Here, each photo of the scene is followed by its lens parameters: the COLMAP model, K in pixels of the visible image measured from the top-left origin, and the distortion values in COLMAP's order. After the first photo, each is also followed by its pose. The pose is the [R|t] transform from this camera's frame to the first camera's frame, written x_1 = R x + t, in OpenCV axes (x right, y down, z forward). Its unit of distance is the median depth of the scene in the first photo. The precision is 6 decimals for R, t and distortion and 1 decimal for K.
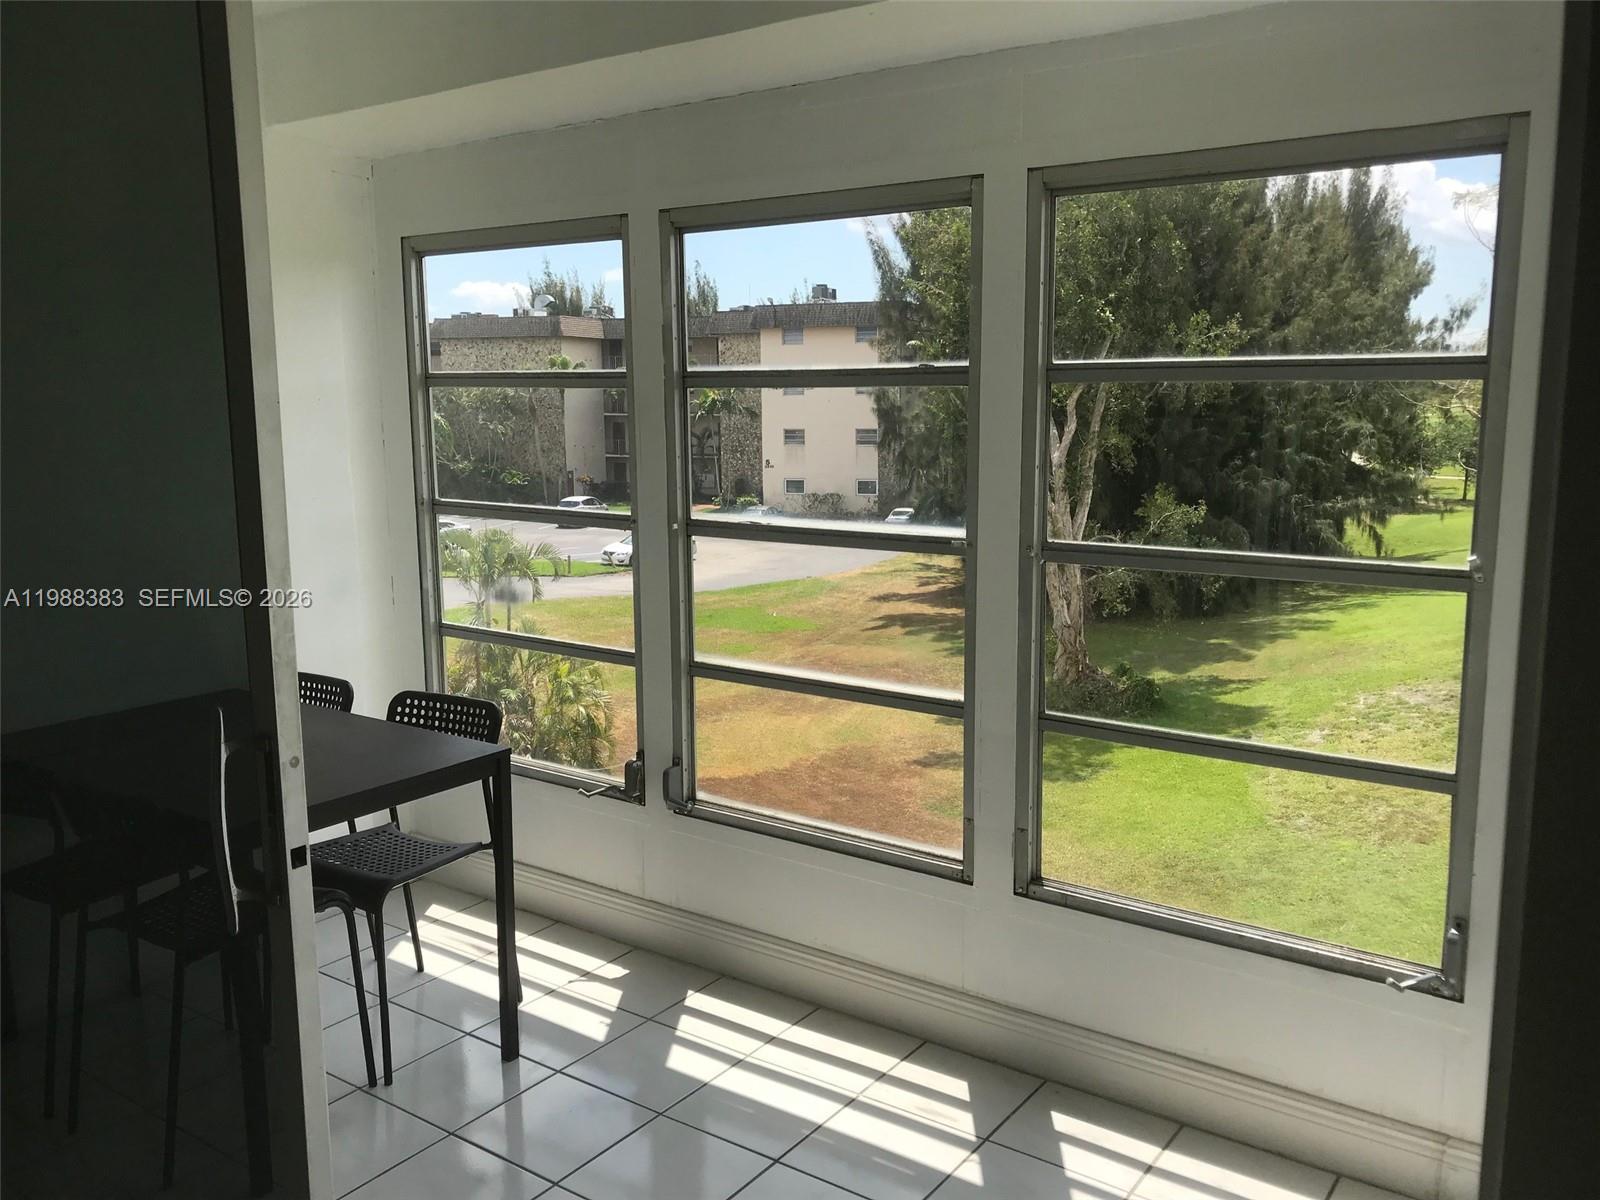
lens RADIAL K [[1281.5, 0, 800.0], [0, 1281.5, 600.0], [0, 0, 1]] dist [0.053431, -0.219164]
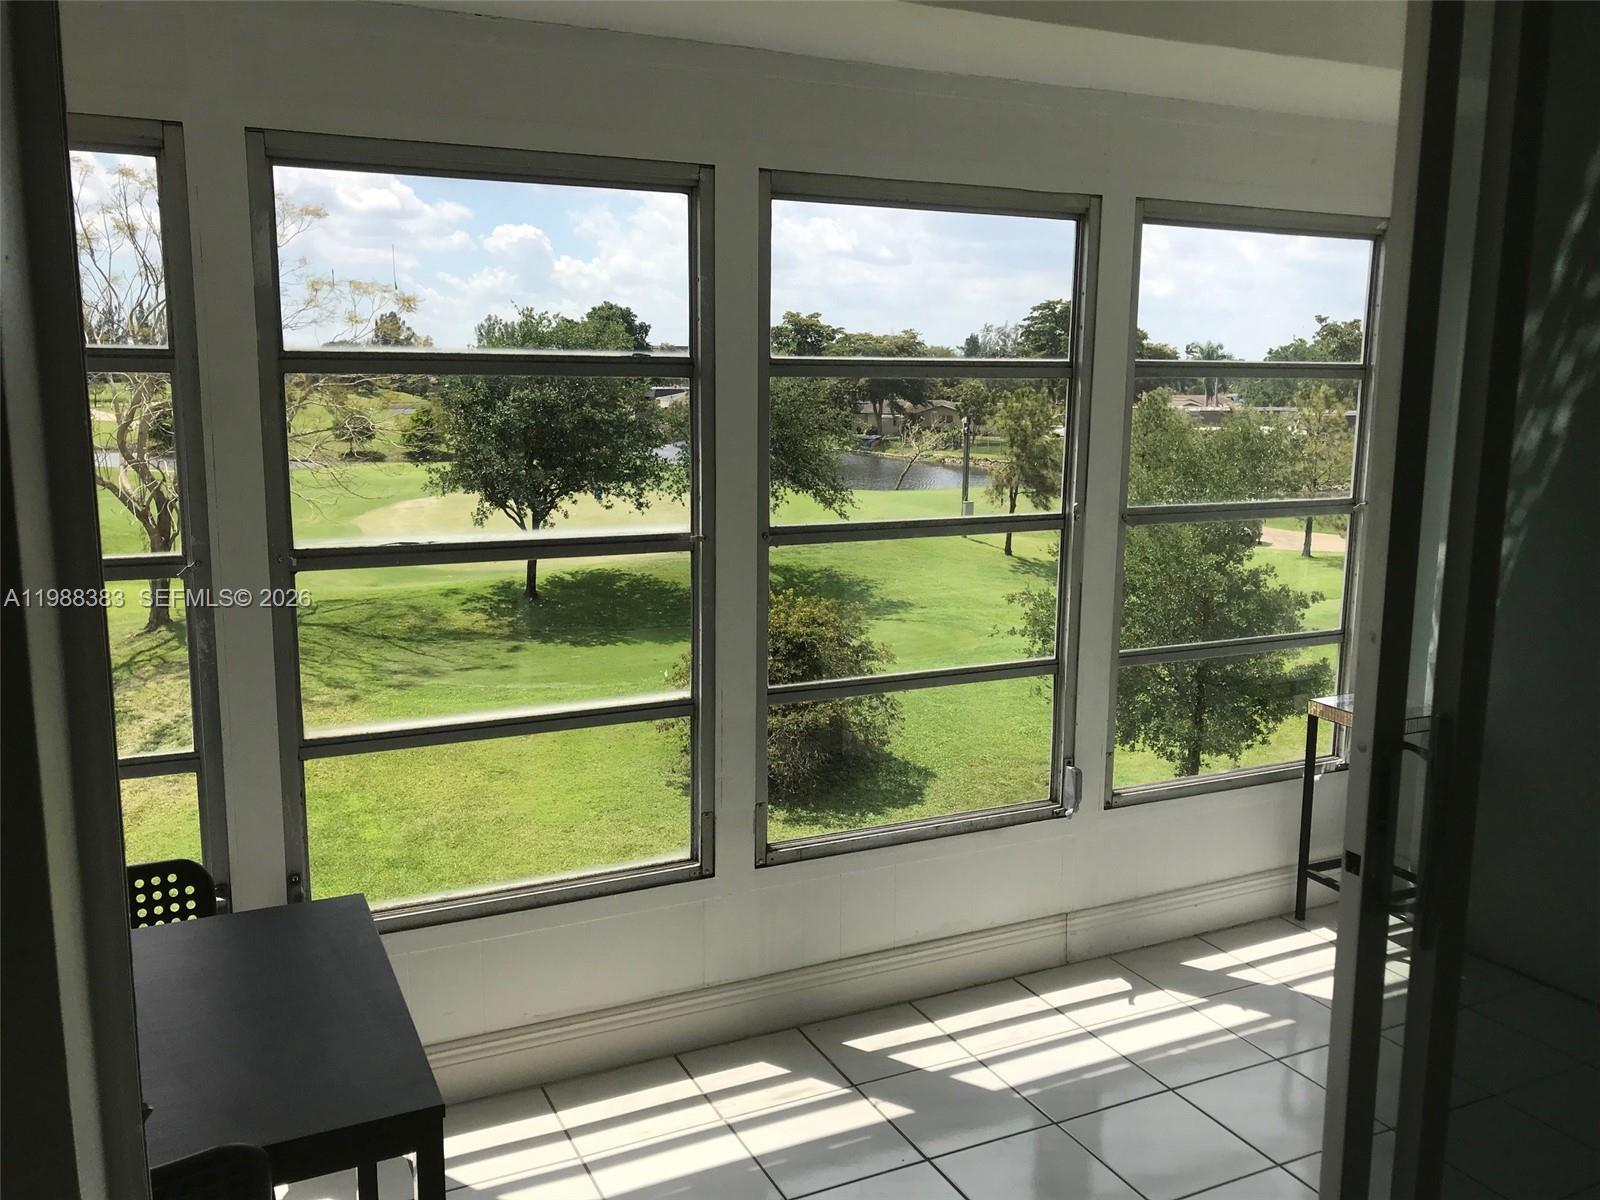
lens RADIAL K [[1281.5, 0, 800.0], [0, 1281.5, 600.0], [0, 0, 1]] dist [0.053431, -0.219164]
pose [[0.480196, -0.136603, 0.866459, -0.123555], [0.130776, 0.987908, 0.083273, -0.012074], [-0.867358, 0.073325, 0.492254, 0.079752]]
